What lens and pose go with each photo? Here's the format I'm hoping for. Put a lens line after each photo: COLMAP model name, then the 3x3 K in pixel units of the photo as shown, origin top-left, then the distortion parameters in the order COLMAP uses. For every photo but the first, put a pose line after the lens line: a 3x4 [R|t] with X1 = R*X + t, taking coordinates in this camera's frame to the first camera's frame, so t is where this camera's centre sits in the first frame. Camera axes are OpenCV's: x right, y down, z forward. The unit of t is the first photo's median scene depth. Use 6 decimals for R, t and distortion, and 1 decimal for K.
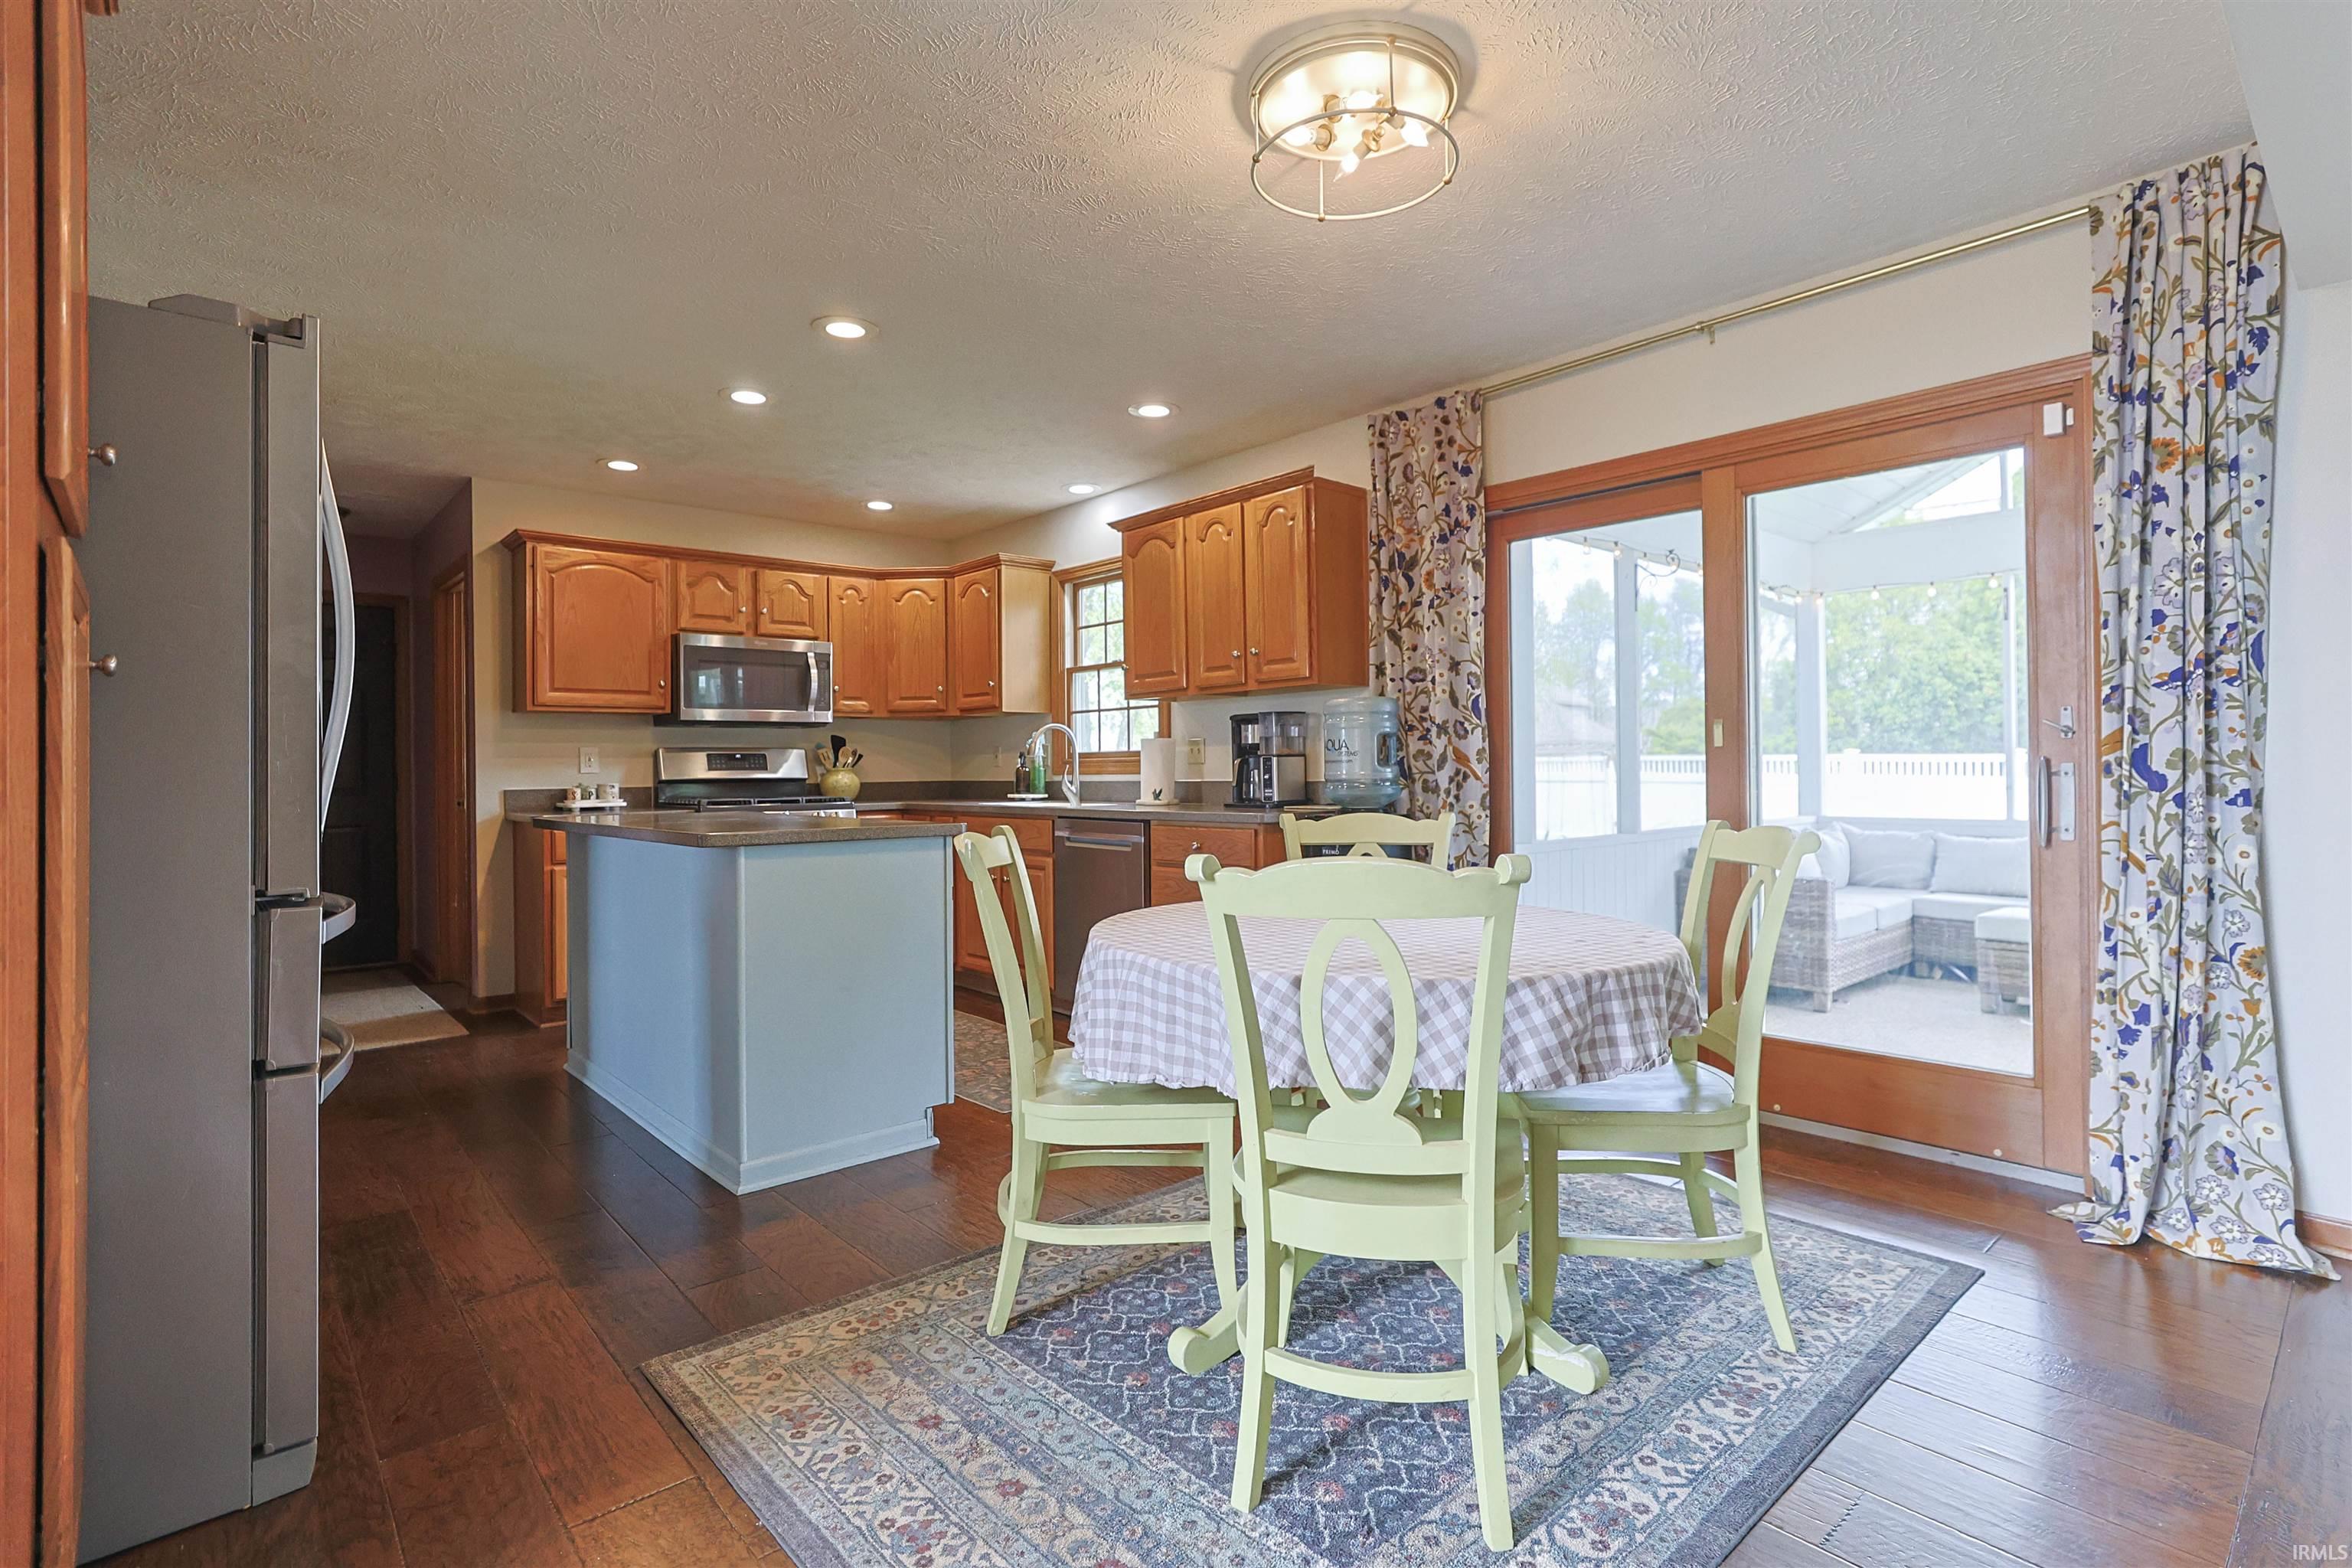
lens RADIAL K [[1144.2, 0, 1175.0], [0, 1144.2, 774.5], [0, 0, 1]] dist [-0.011268, 0.009212]
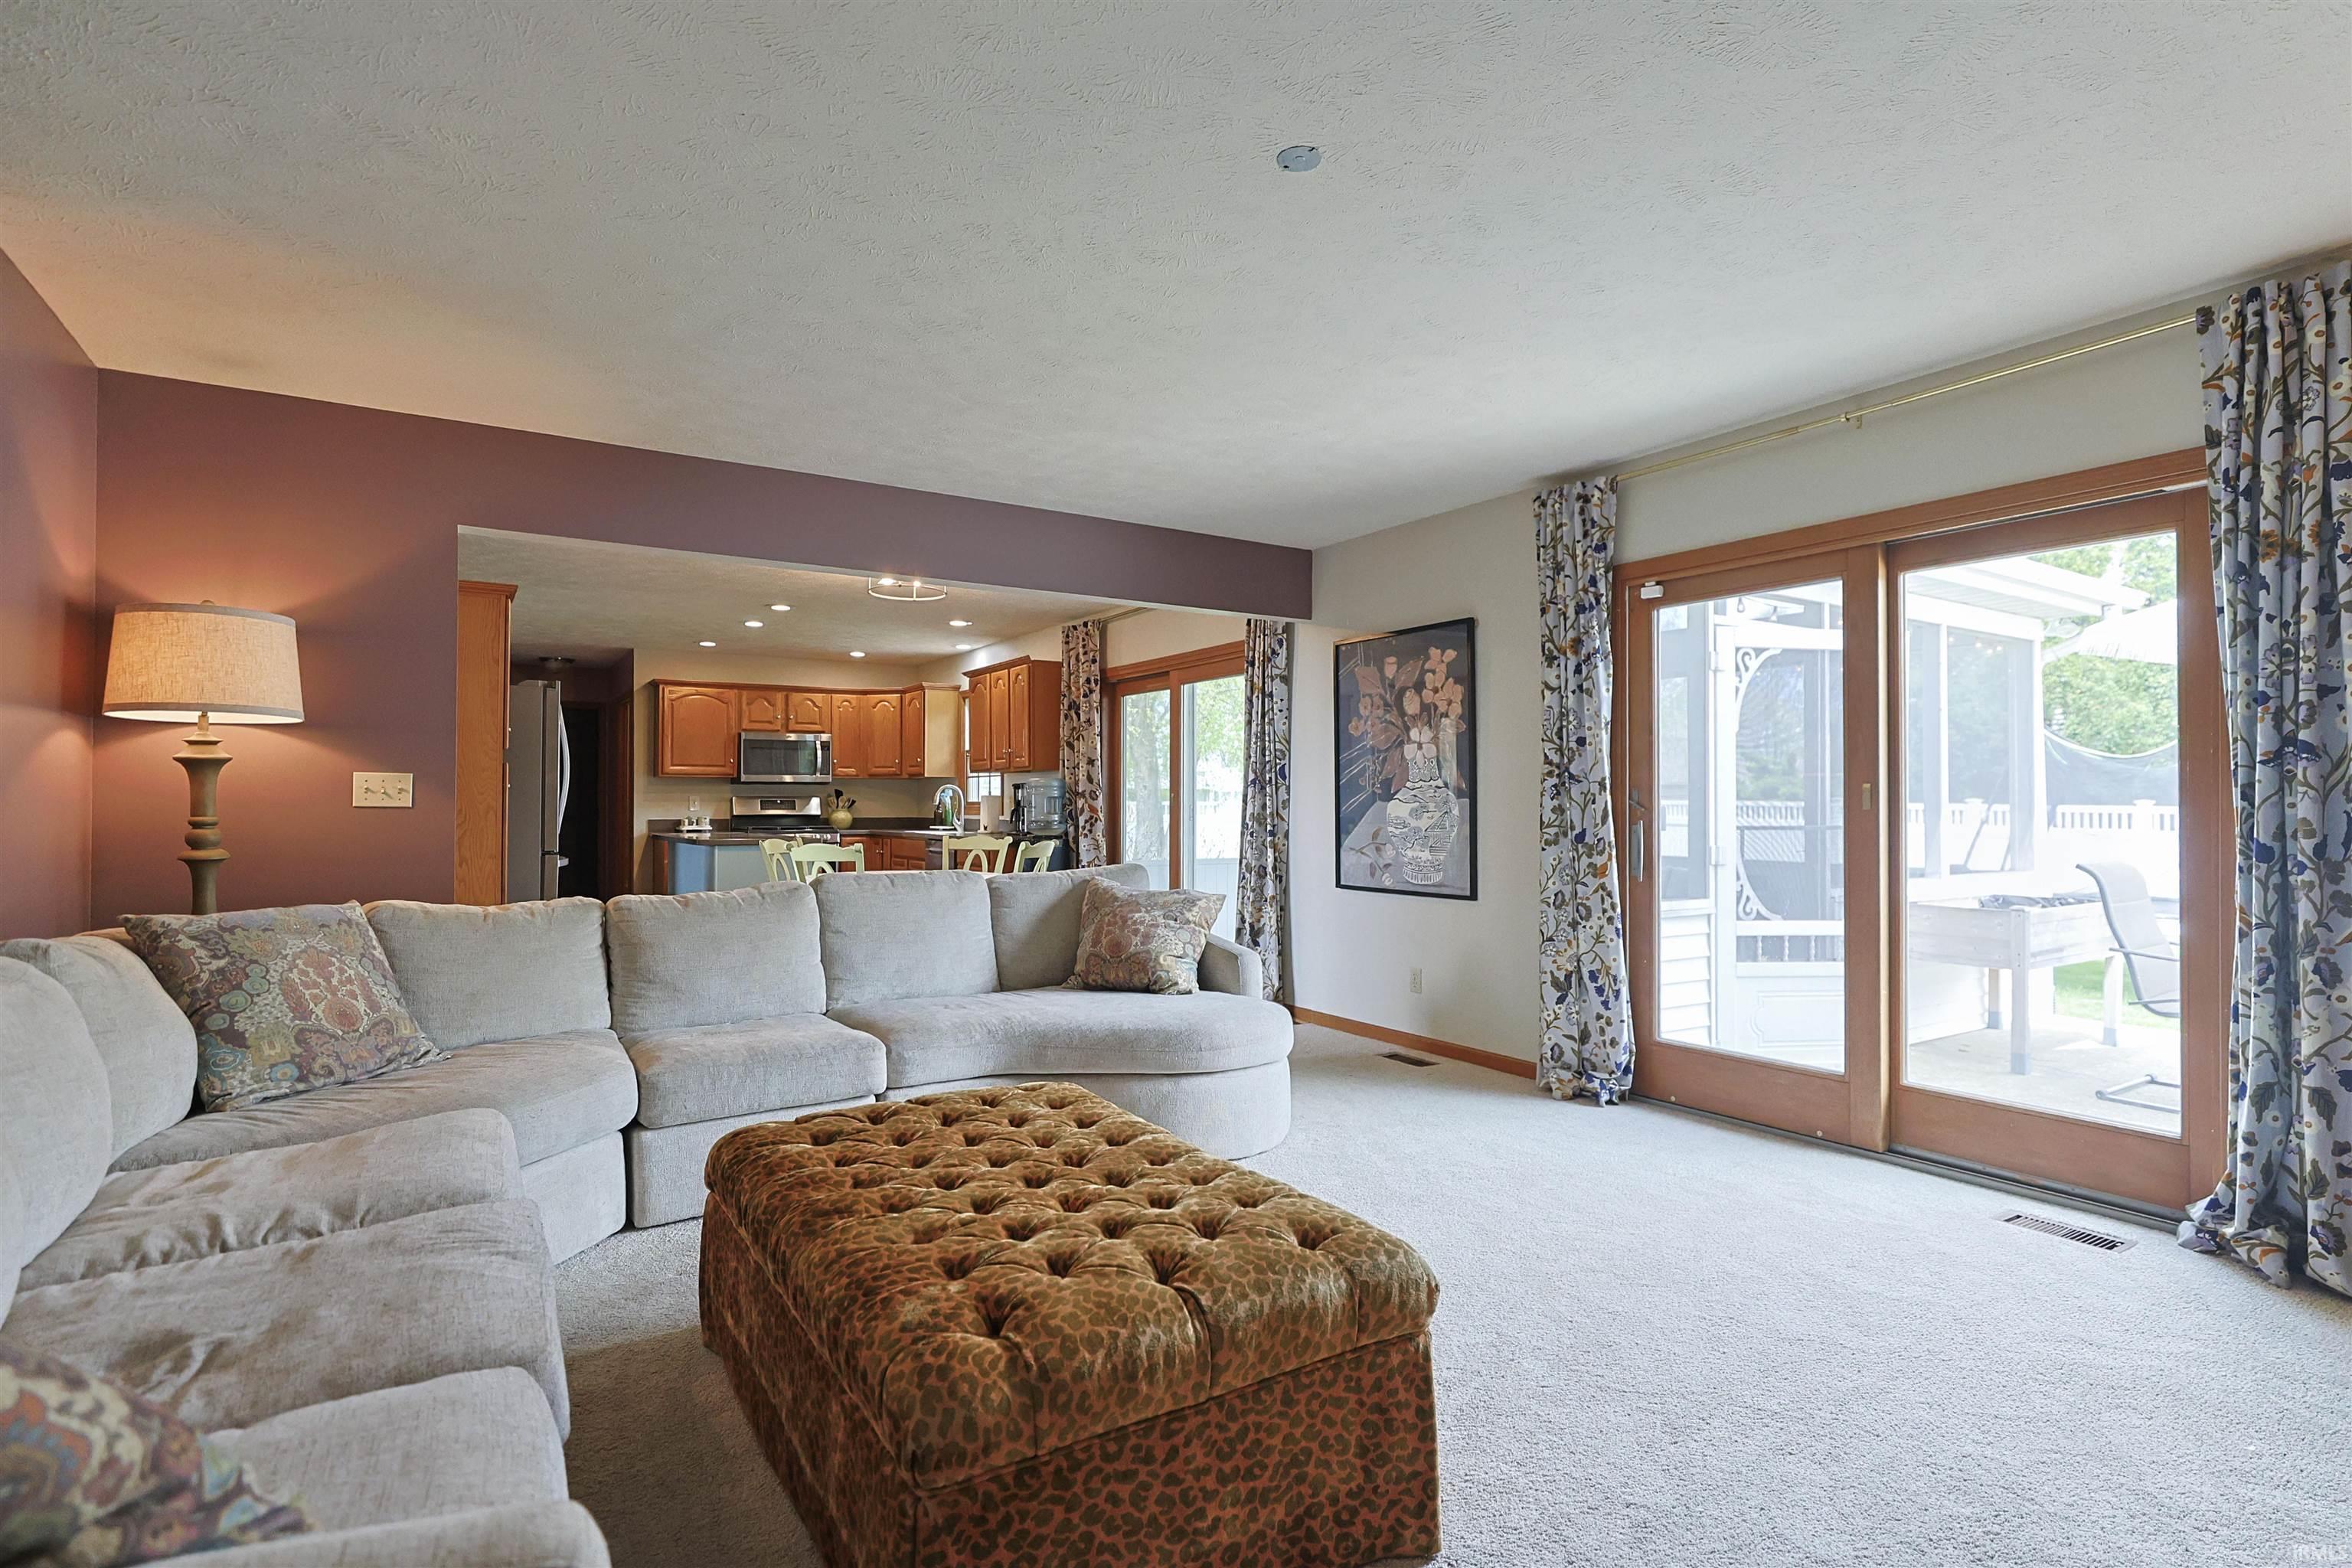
lens RADIAL K [[1144.2, 0, 1161.8], [0, 1144.2, 812.5], [0, 0, 1]] dist [-0.011268, 0.009212]
pose [[0.986769, 0.012420, -0.161659, 0.492115], [-0.012033, 0.999922, 0.003375, -0.013281], [0.161688, -0.001385, 0.986841, -0.634474]]
